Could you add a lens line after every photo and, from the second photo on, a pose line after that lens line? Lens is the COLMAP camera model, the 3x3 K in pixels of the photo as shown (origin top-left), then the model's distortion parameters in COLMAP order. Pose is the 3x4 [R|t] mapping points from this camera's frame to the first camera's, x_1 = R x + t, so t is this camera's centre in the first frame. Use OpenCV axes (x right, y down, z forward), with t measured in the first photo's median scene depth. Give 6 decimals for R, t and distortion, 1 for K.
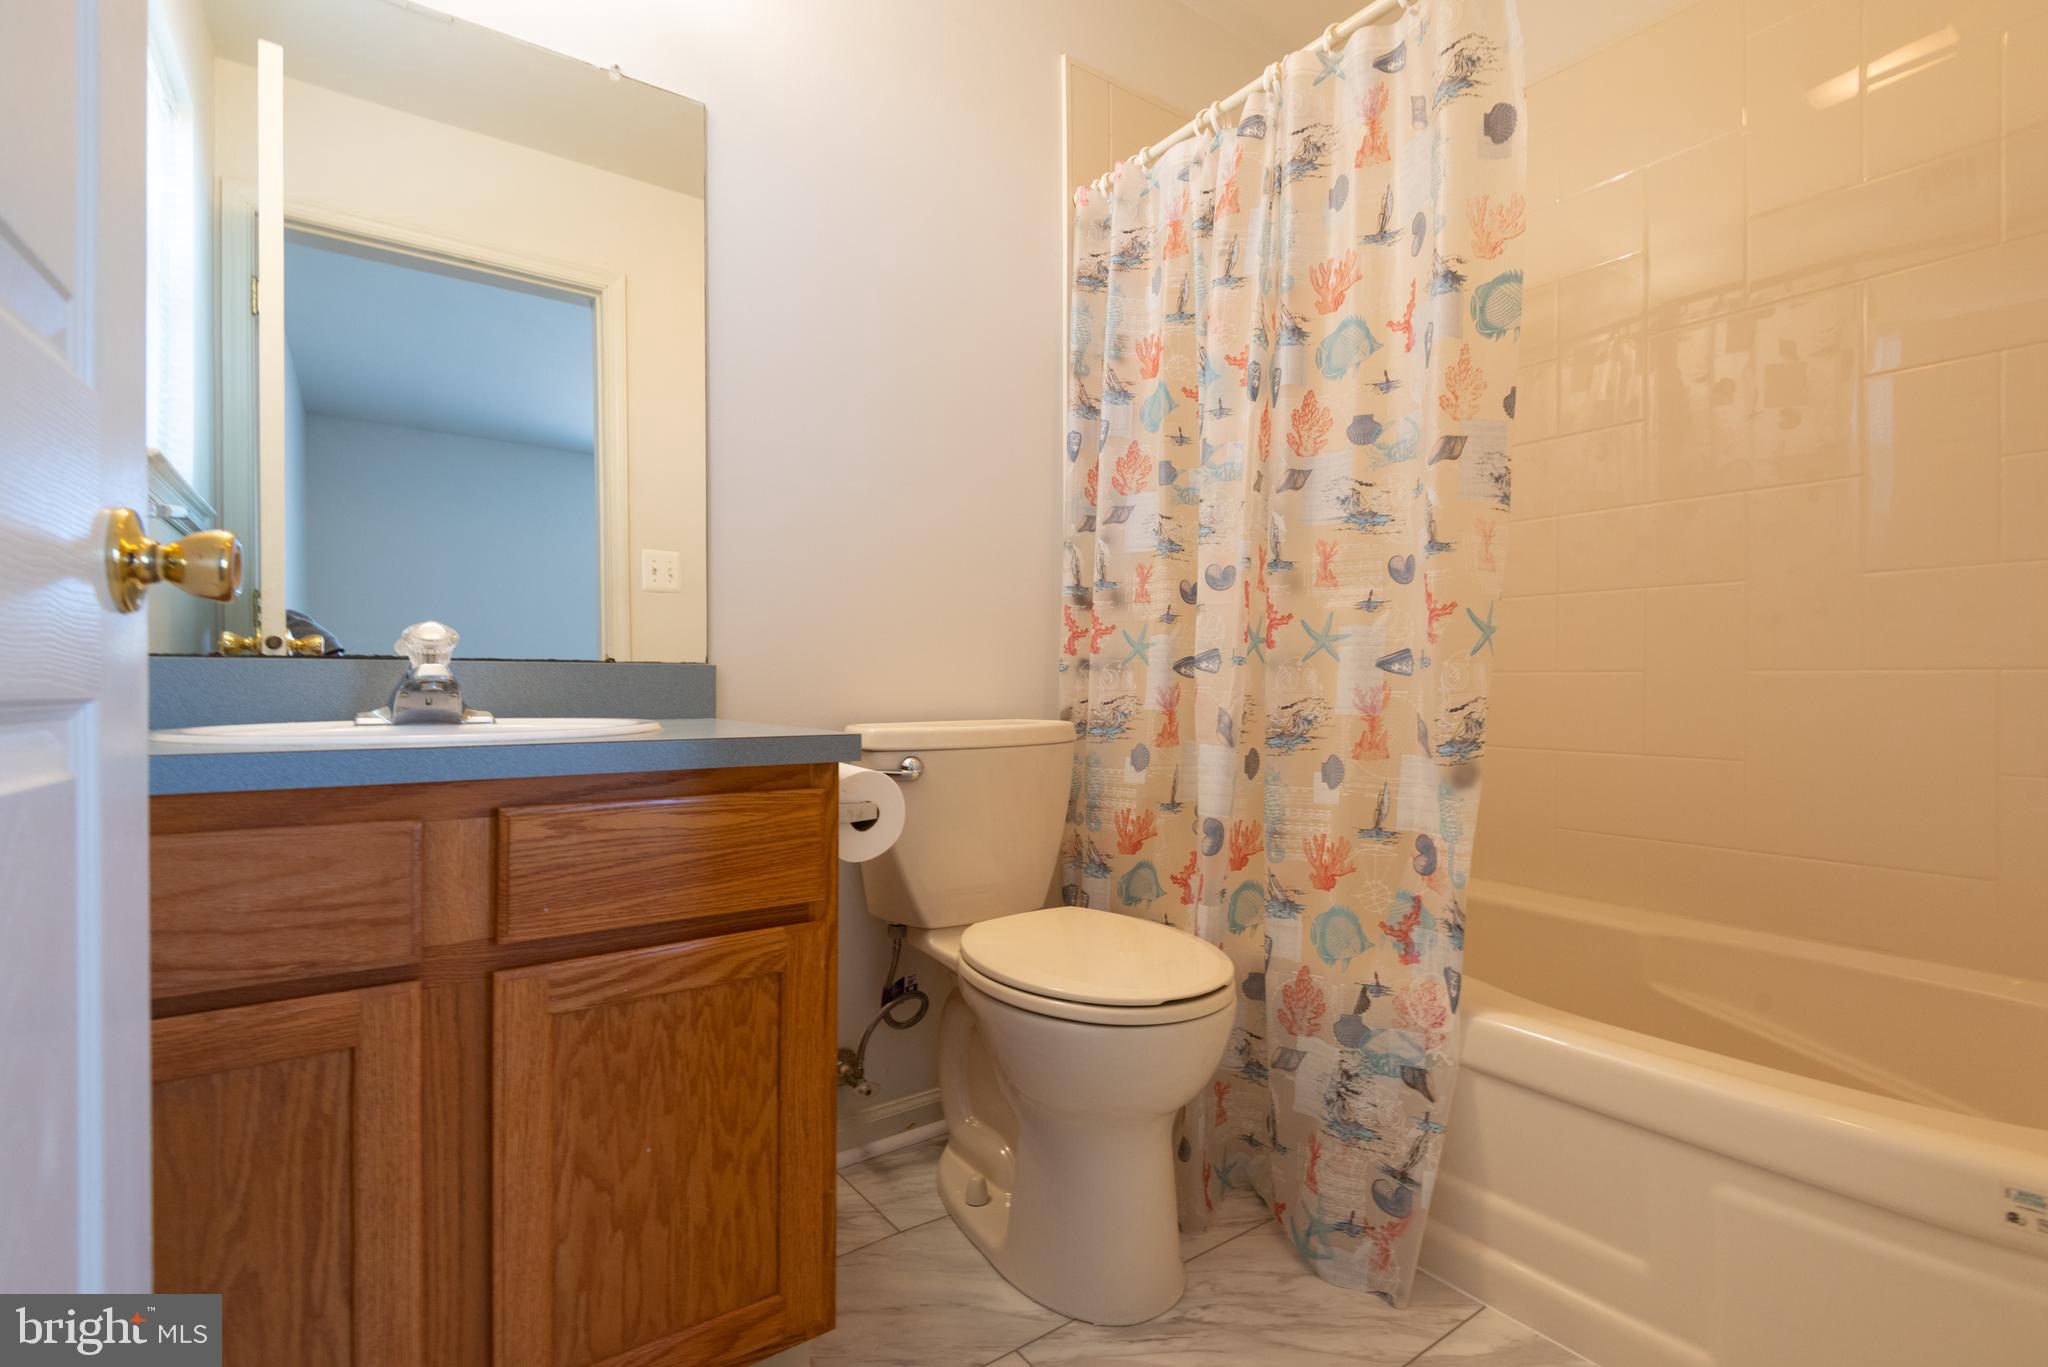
lens RADIAL K [[919.2, 0, 1017.3], [0, 919.2, 695.2], [0, 0, 1]] dist [0.001385, -0.004991]
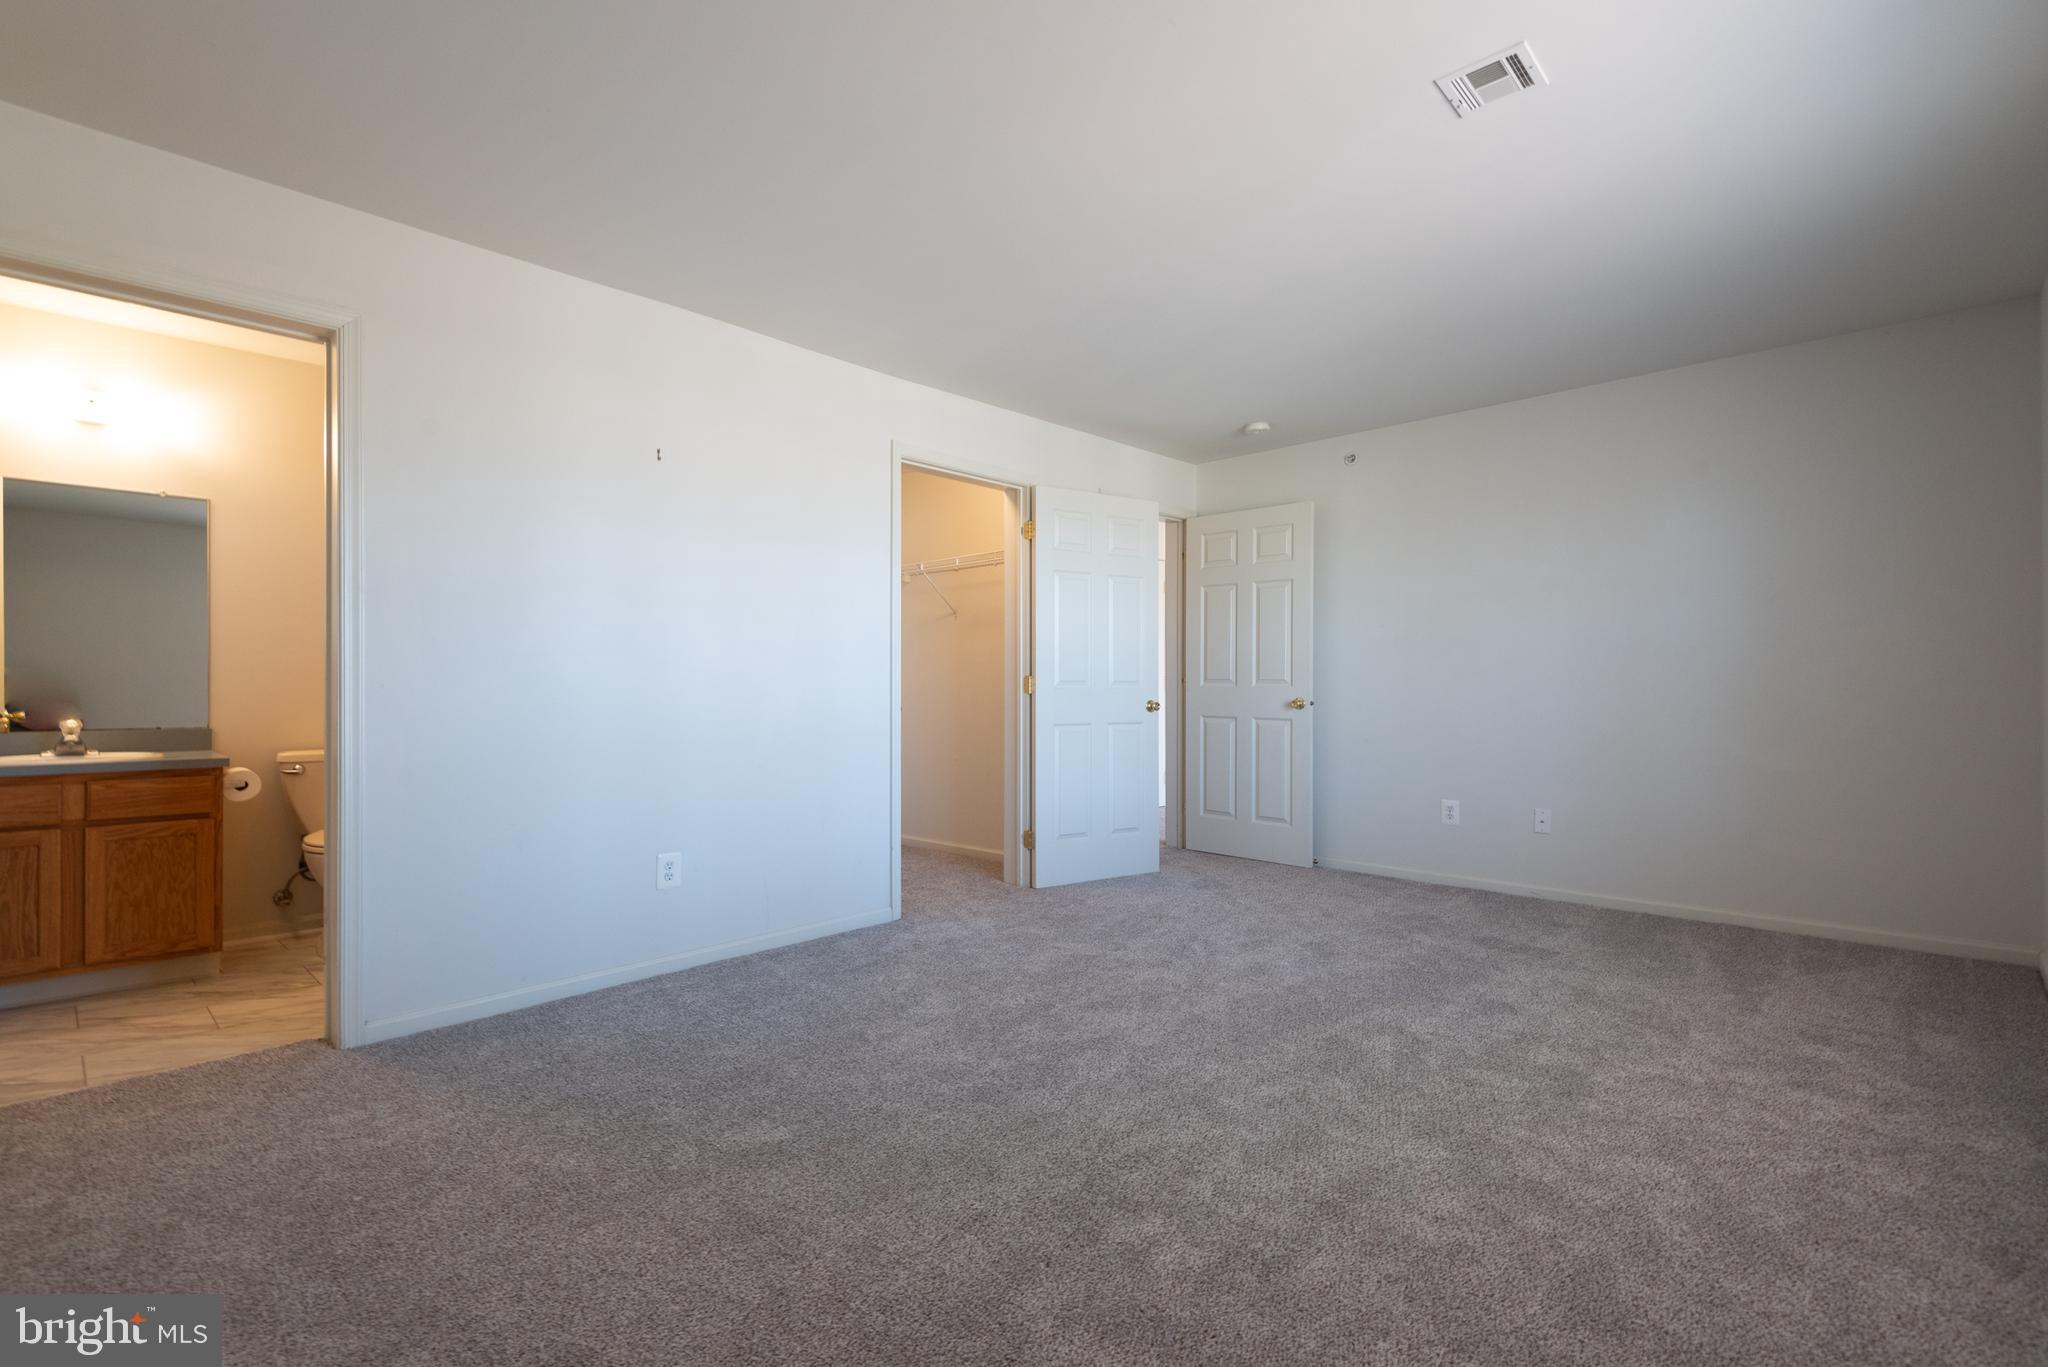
lens RADIAL K [[919.2, 0, 1032.3], [0, 919.2, 697.6], [0, 0, 1]] dist [0.001385, -0.004991]
pose [[0.980744, 0.002624, 0.195281, 2.058429], [-0.003187, 0.999992, 0.002571, -0.197011], [-0.195273, -0.003144, 0.980744, -2.812735]]
